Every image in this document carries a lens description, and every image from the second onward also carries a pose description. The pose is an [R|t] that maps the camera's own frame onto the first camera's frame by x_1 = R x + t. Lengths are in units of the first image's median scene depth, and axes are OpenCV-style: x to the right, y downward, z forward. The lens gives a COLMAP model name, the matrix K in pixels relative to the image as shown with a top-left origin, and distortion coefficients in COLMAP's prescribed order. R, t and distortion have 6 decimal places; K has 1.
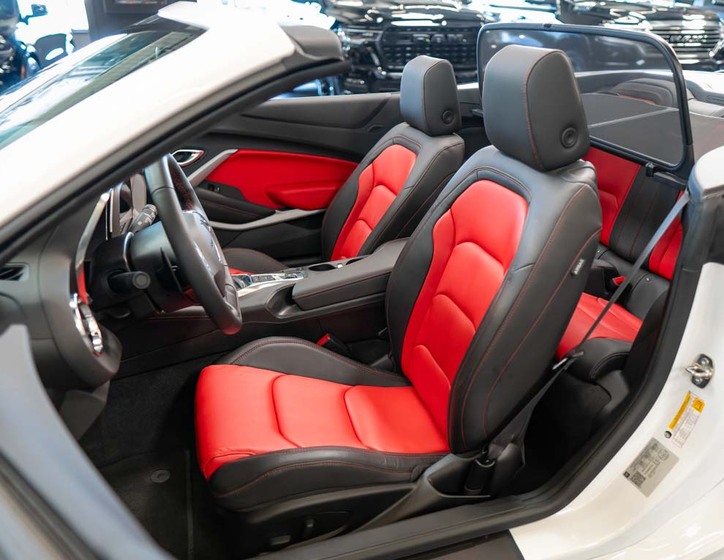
lens RADIAL K [[517.1, 0, 364.9], [0, 517.1, 283.4], [0, 0, 1]] dist [0.005492, -0.000585]
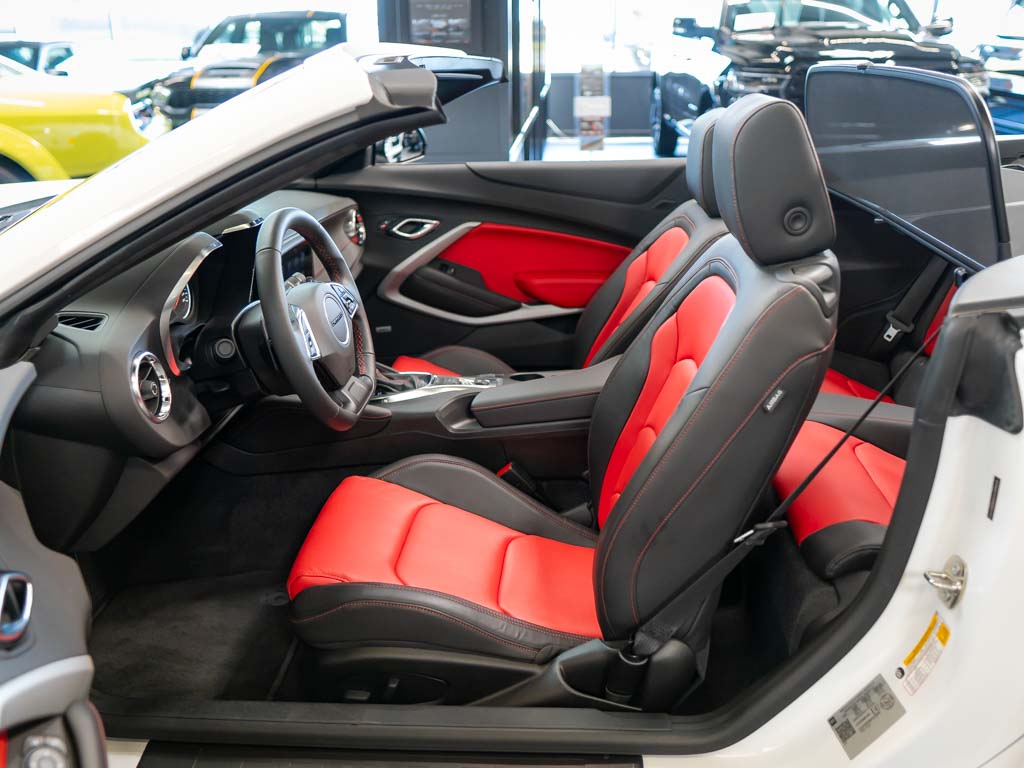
lens RADIAL K [[720.6, 0, 507.2], [0, 720.6, 374.1], [0, 0, 1]] dist [0.009925, -0.001125]
pose [[0.951177, 0.115258, -0.286317, 0.254603], [-0.132287, 0.990372, -0.040794, 0.015798], [0.278858, 0.076679, 0.957266, -0.033131]]
